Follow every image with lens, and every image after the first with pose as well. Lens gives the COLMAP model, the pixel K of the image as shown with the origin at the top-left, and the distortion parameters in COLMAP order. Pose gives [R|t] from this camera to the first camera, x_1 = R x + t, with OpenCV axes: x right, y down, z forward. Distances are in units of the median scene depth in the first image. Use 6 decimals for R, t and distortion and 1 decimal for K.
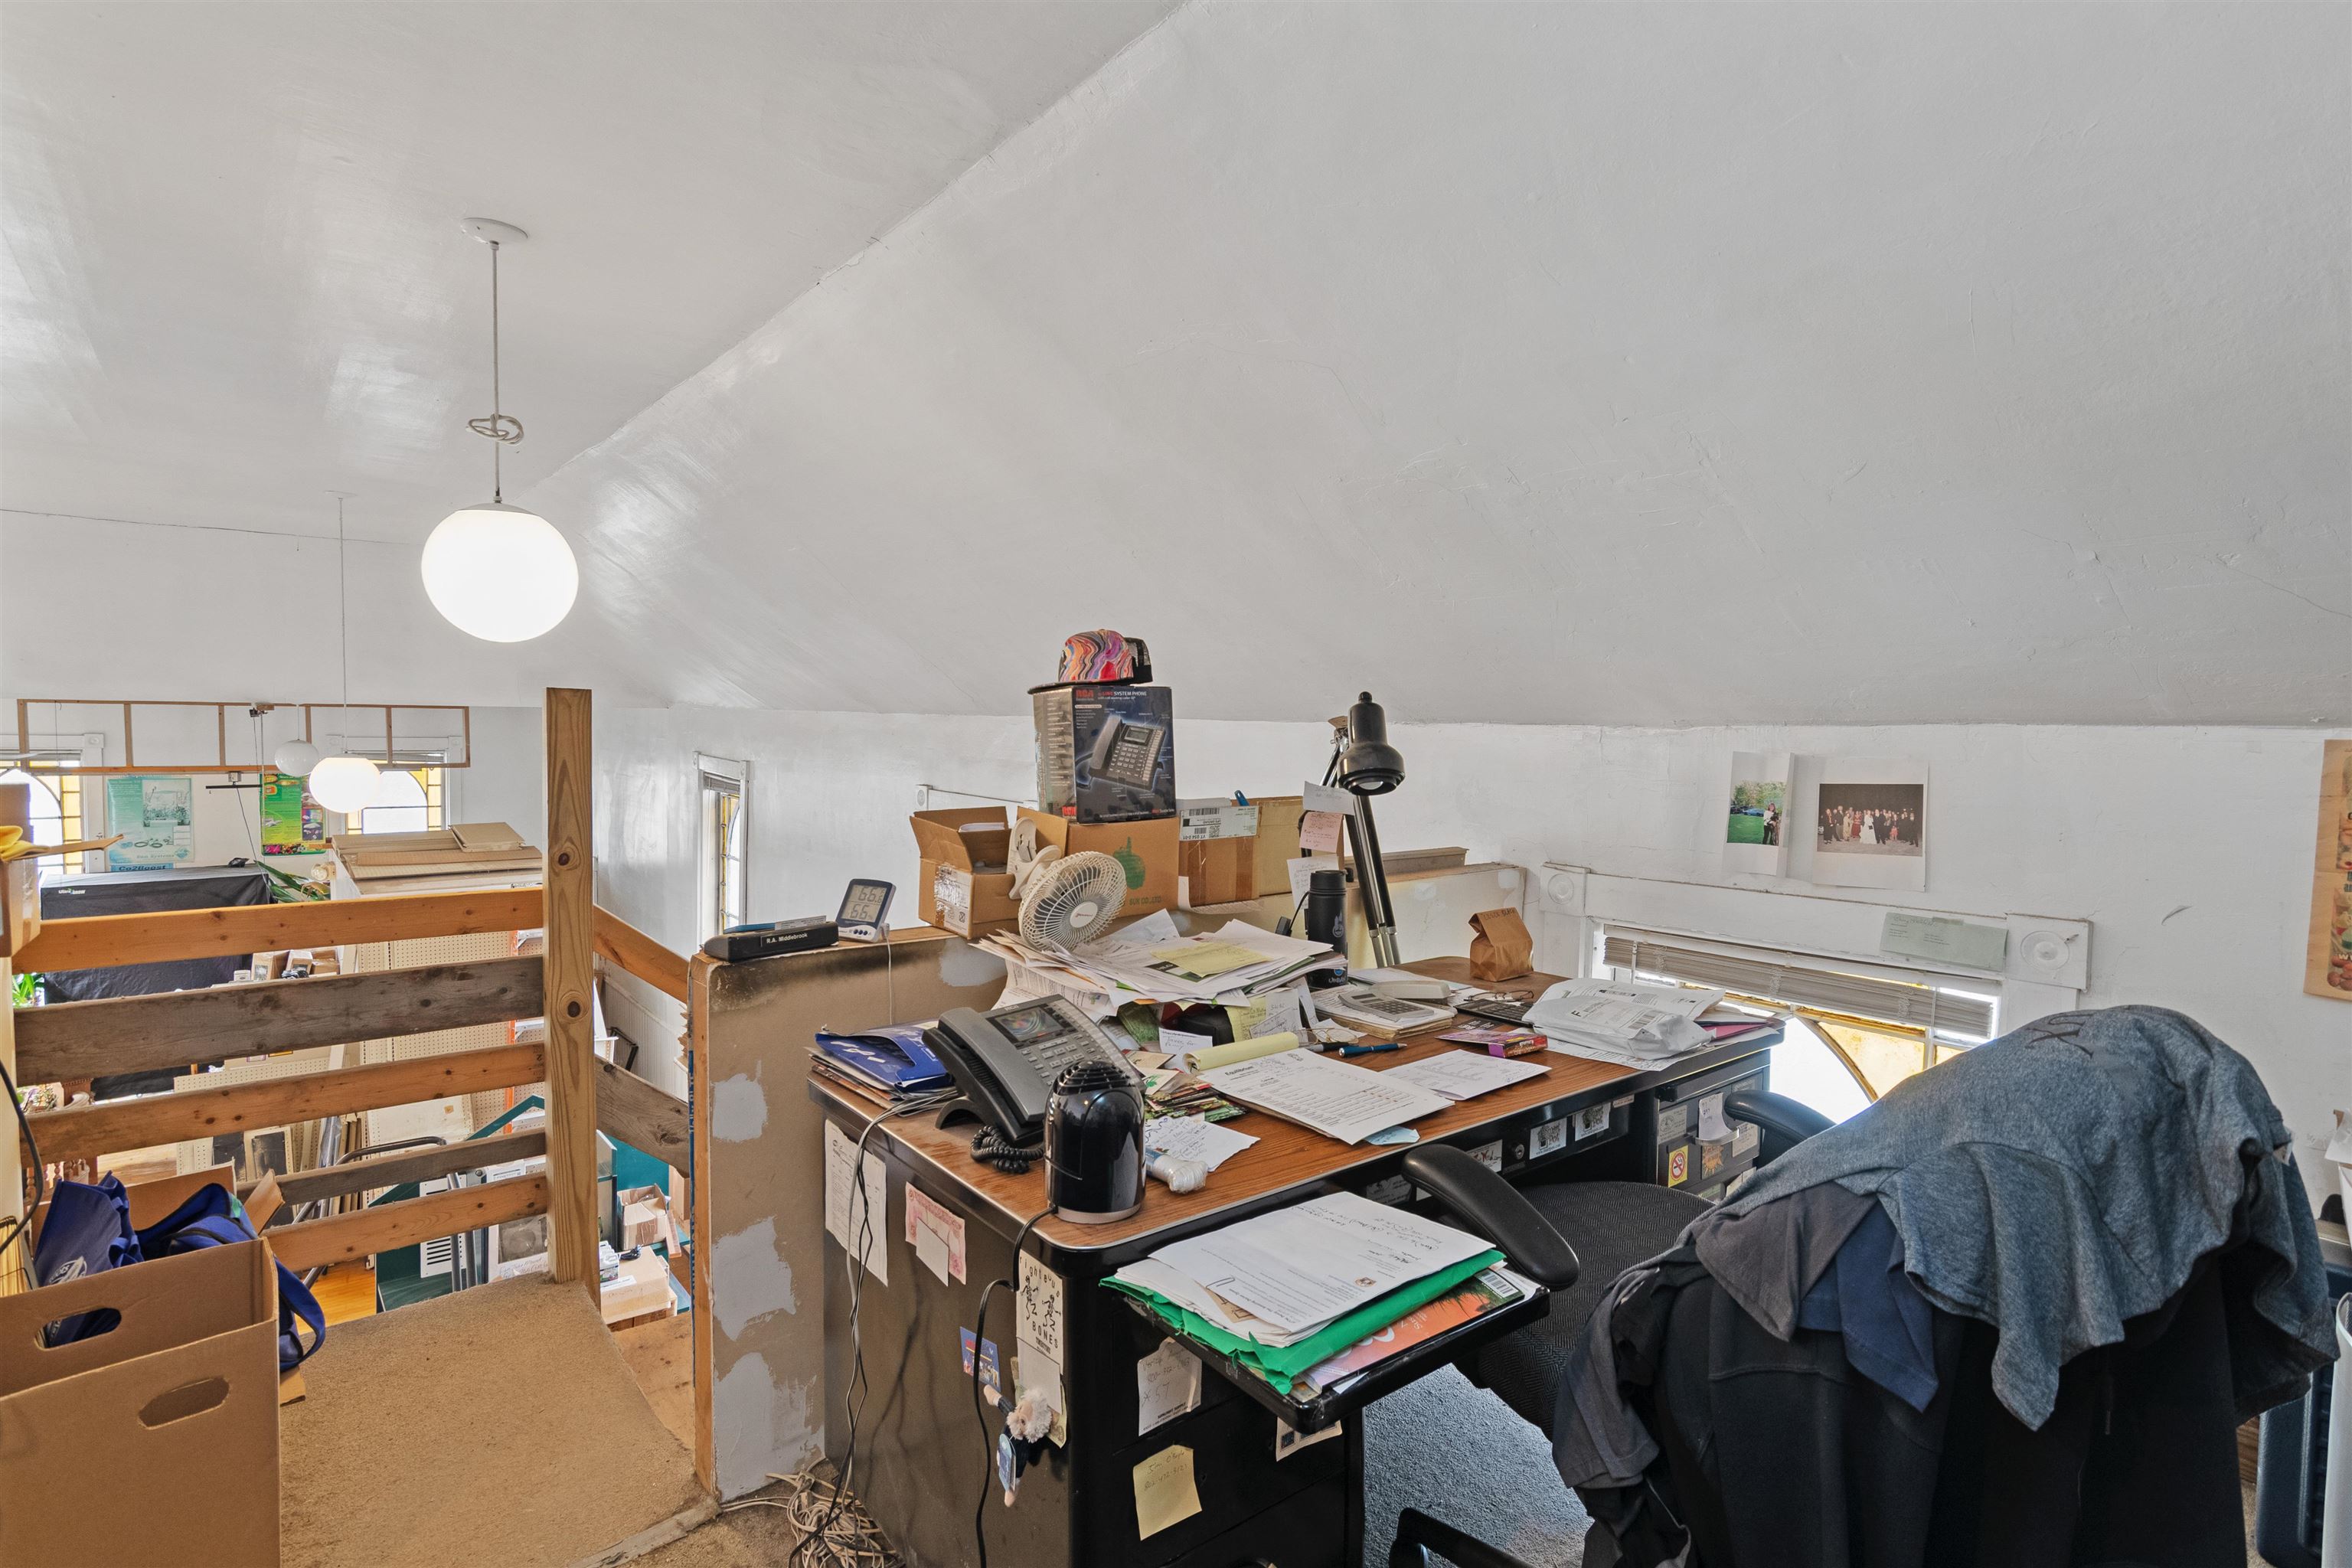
lens RADIAL K [[1160.9, 0, 1187.7], [0, 1160.9, 773.5], [0, 0, 1]] dist [0.001054, 0.004350]
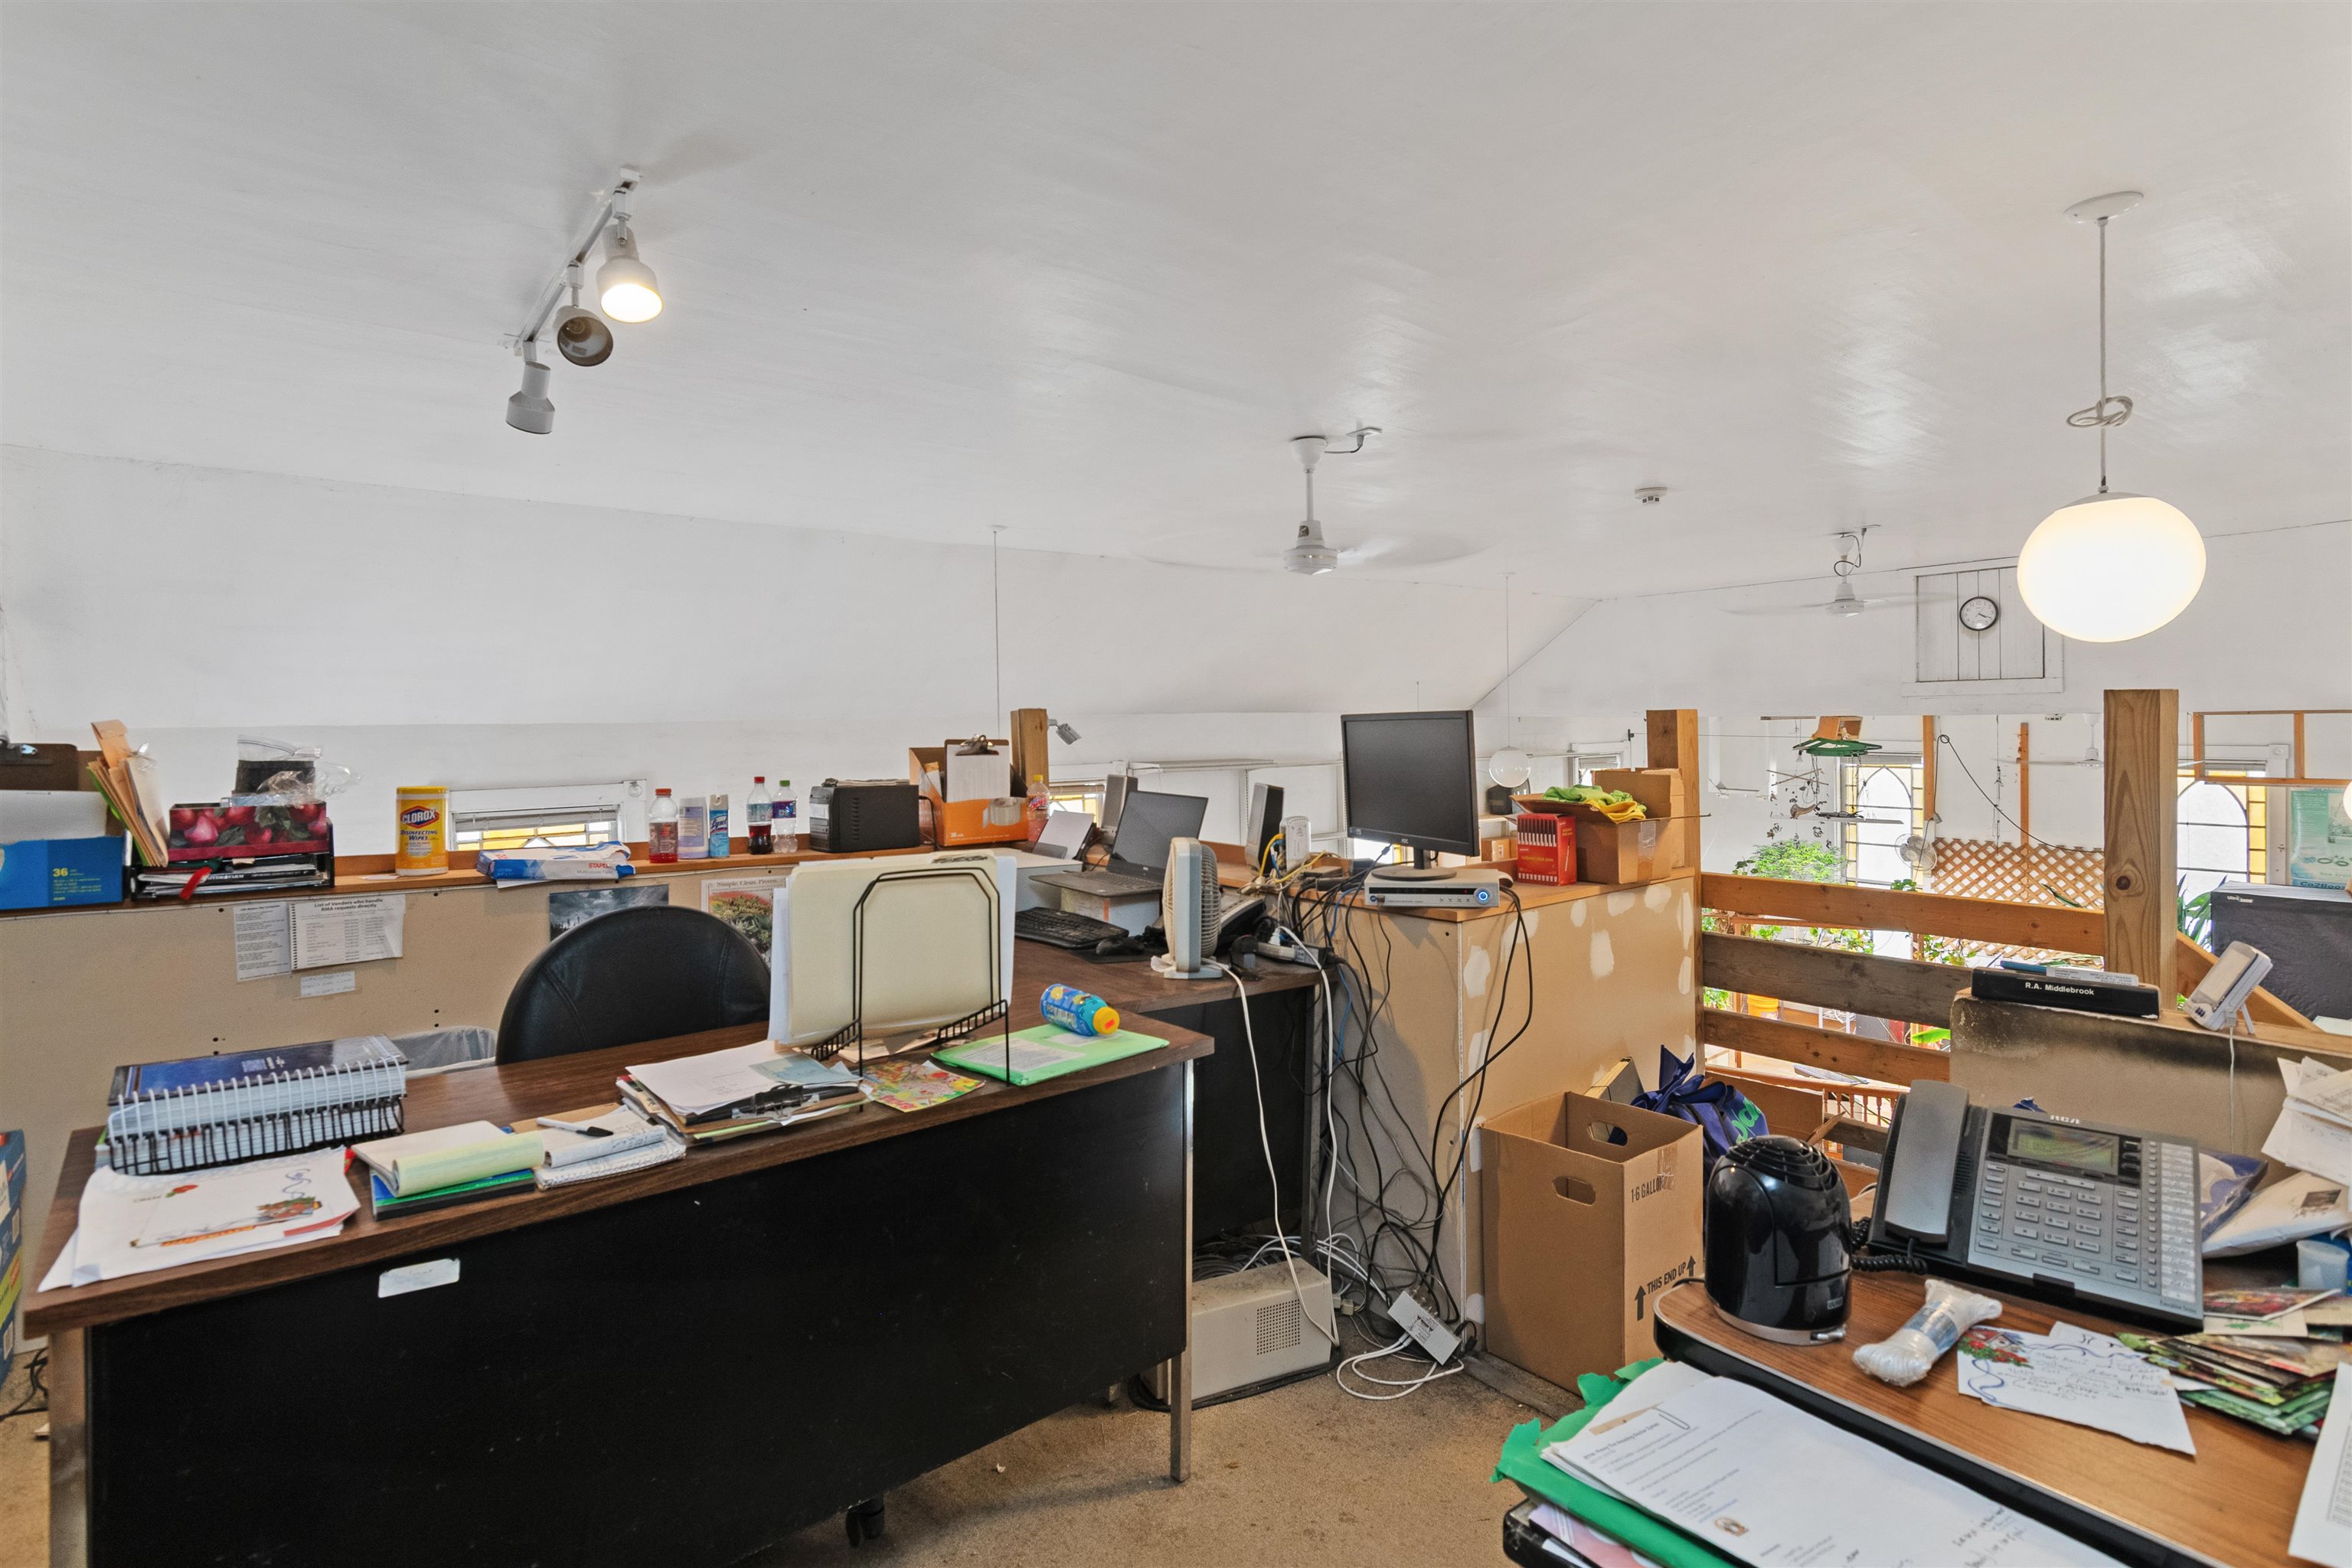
lens RADIAL K [[1160.9, 0, 1162.6], [0, 1160.9, 742.0], [0, 0, 1]] dist [0.001054, 0.004350]
pose [[-0.028883, 0.001585, -0.999582, 0.097059], [-0.039347, 0.999222, 0.002722, -0.001812], [0.998808, 0.039409, -0.028798, 0.075694]]
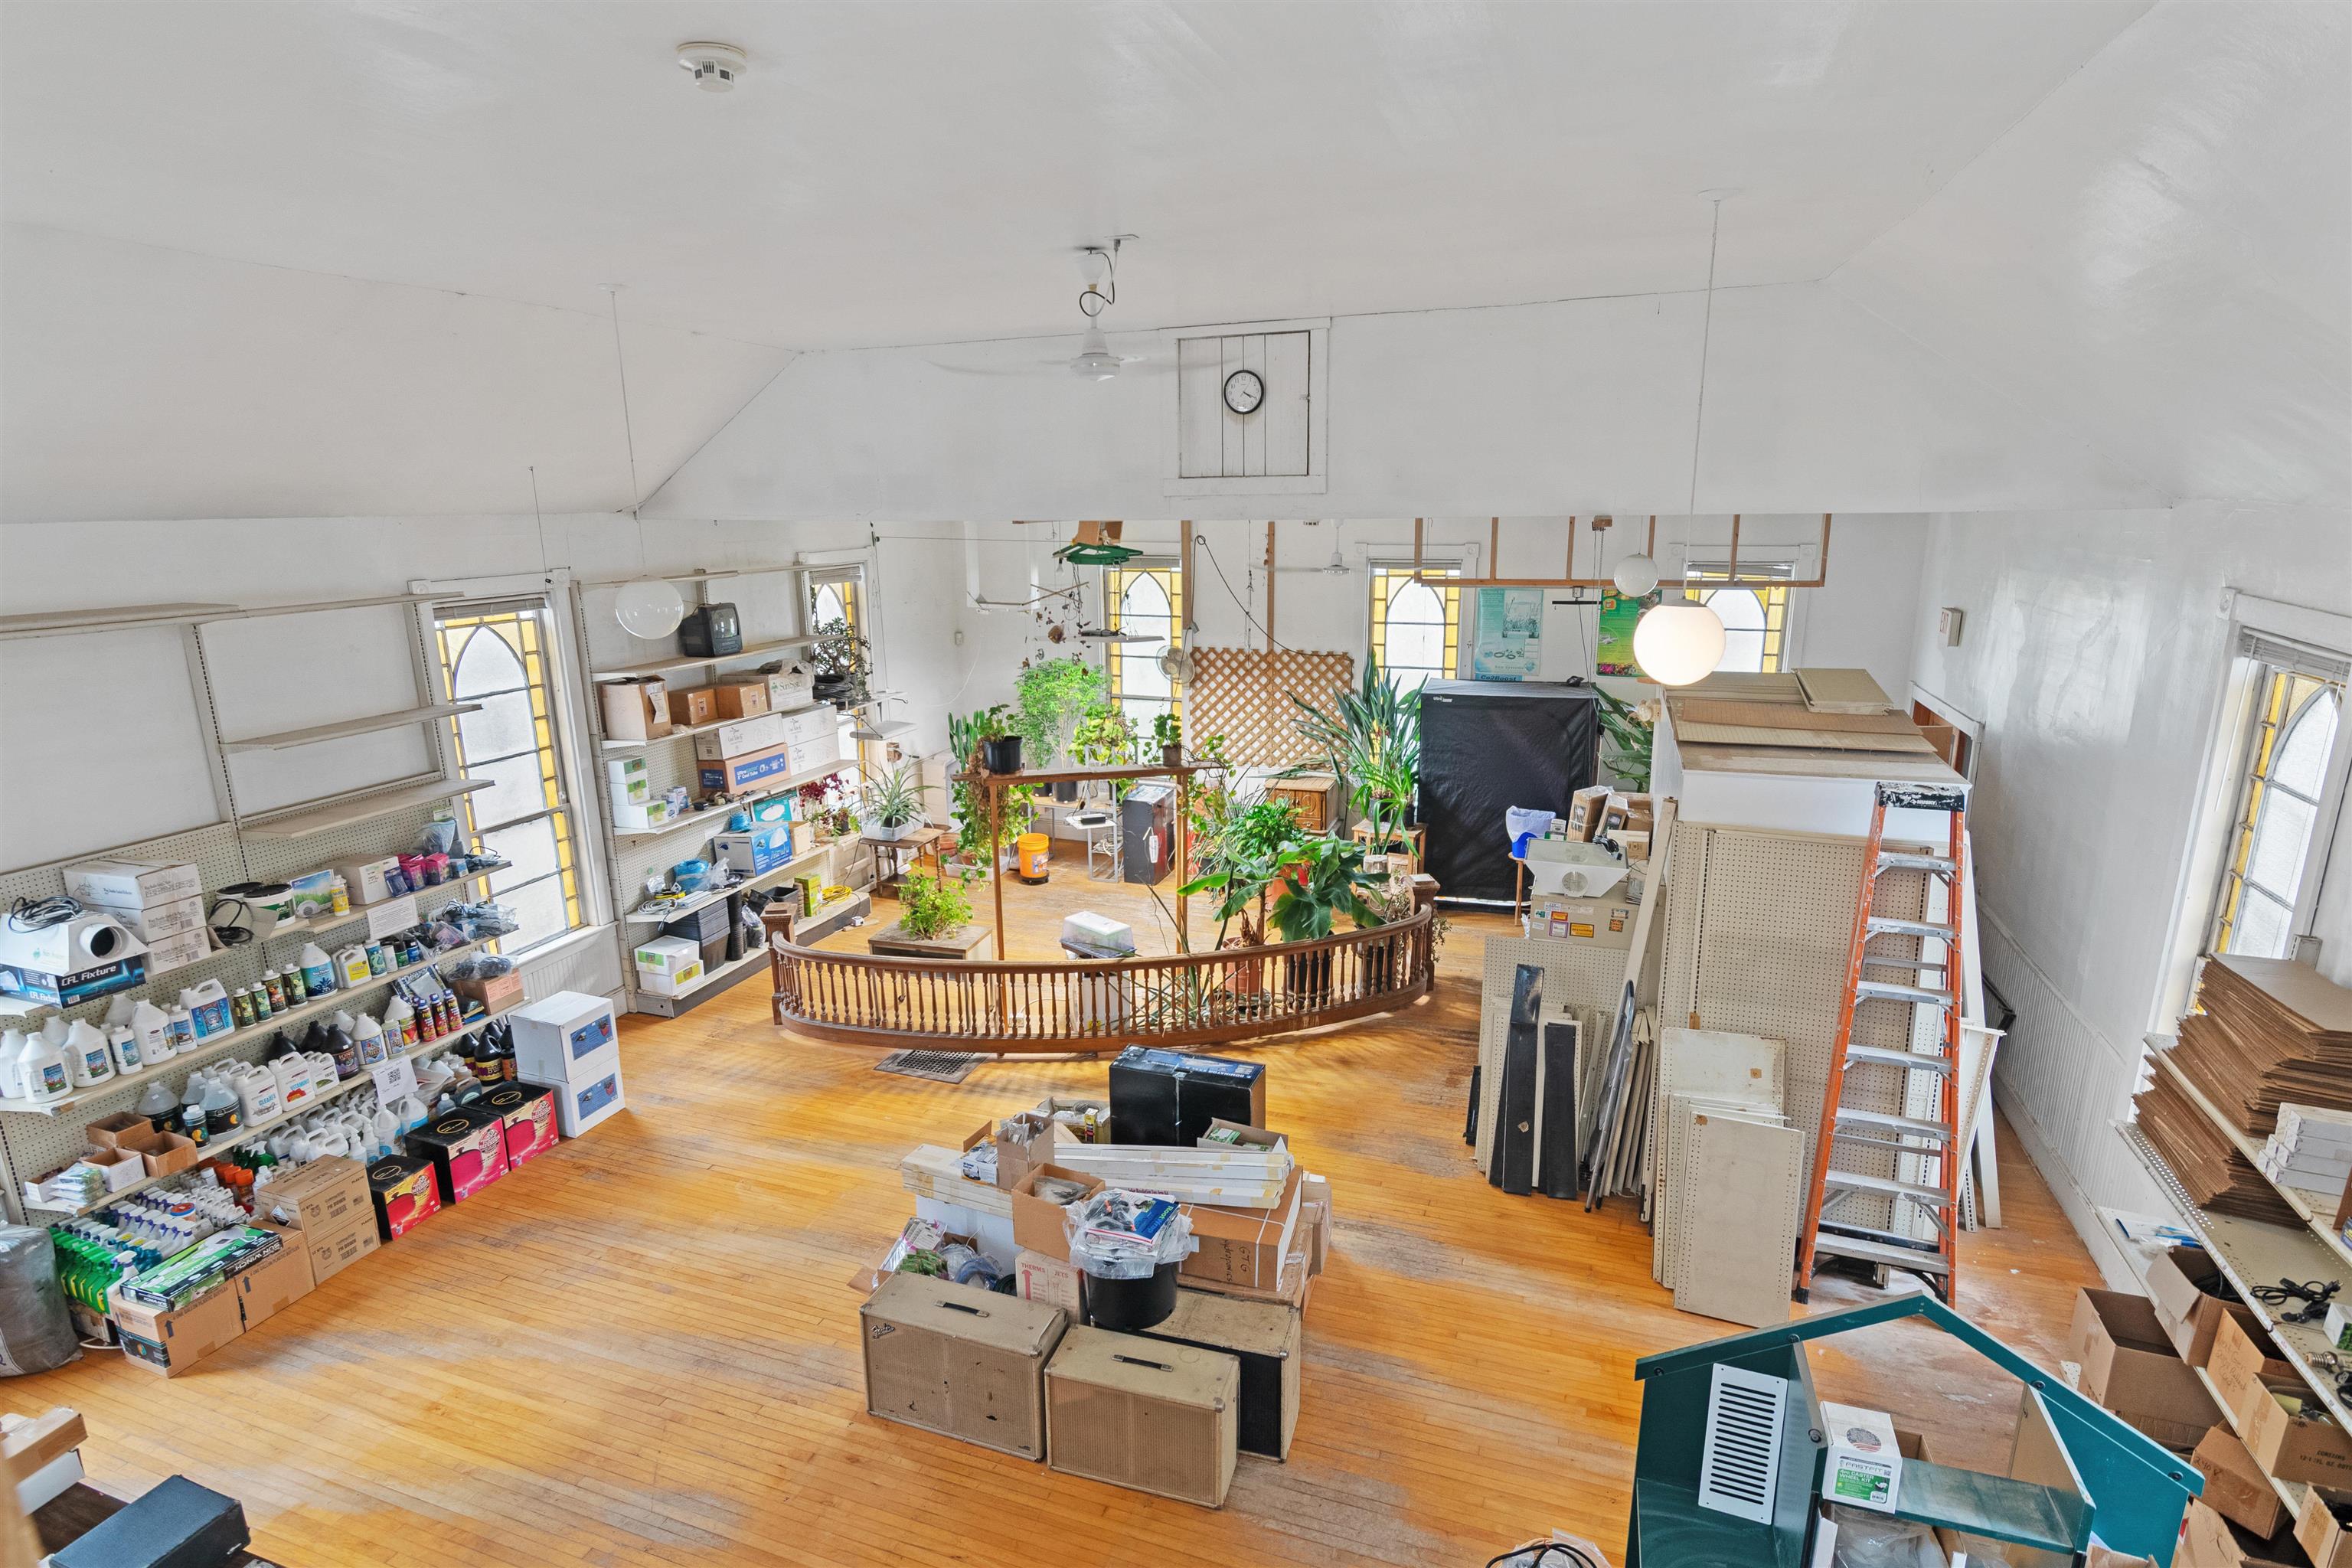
lens RADIAL K [[1211.3, 0, 1143.3], [0, 1211.3, 776.3], [0, 0, 1]] dist [0.000422, -0.000323]
pose [[0.502836, 0.169155, -0.847669, -0.159000], [-0.020552, 0.982727, 0.183915, -0.024255], [0.864137, -0.075057, 0.497627, 0.221897]]
